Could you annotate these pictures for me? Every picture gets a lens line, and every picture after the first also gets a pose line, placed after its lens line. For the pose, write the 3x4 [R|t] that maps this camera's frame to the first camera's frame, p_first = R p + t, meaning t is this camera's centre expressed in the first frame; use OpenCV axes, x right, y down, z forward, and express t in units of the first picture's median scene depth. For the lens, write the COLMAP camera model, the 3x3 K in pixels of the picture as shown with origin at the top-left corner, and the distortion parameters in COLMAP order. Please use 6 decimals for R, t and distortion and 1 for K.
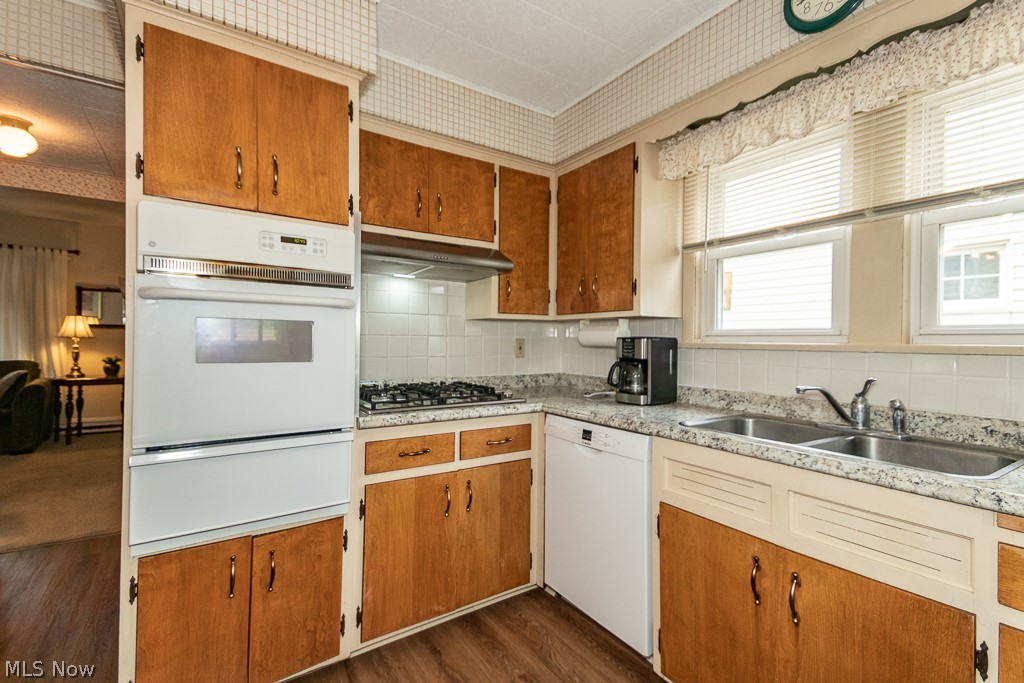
lens RADIAL K [[466.6, 0, 514.1], [0, 466.6, 344.8], [0, 0, 1]] dist [0.057933, -0.026495]
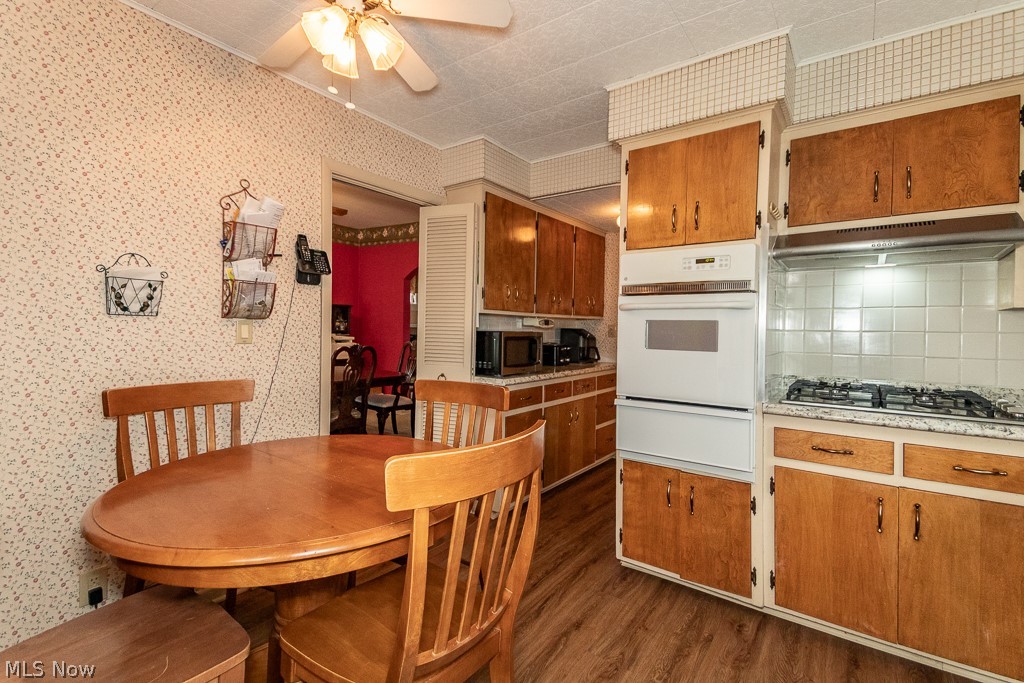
lens RADIAL K [[466.6, 0, 514.1], [0, 466.6, 344.8], [0, 0, 1]] dist [0.057933, -0.026495]
pose [[0.345383, 0.025220, -0.938123, 0.520073], [-0.020080, 0.999609, 0.019480, 0.002552], [0.938247, 0.012109, 0.345754, 0.024955]]
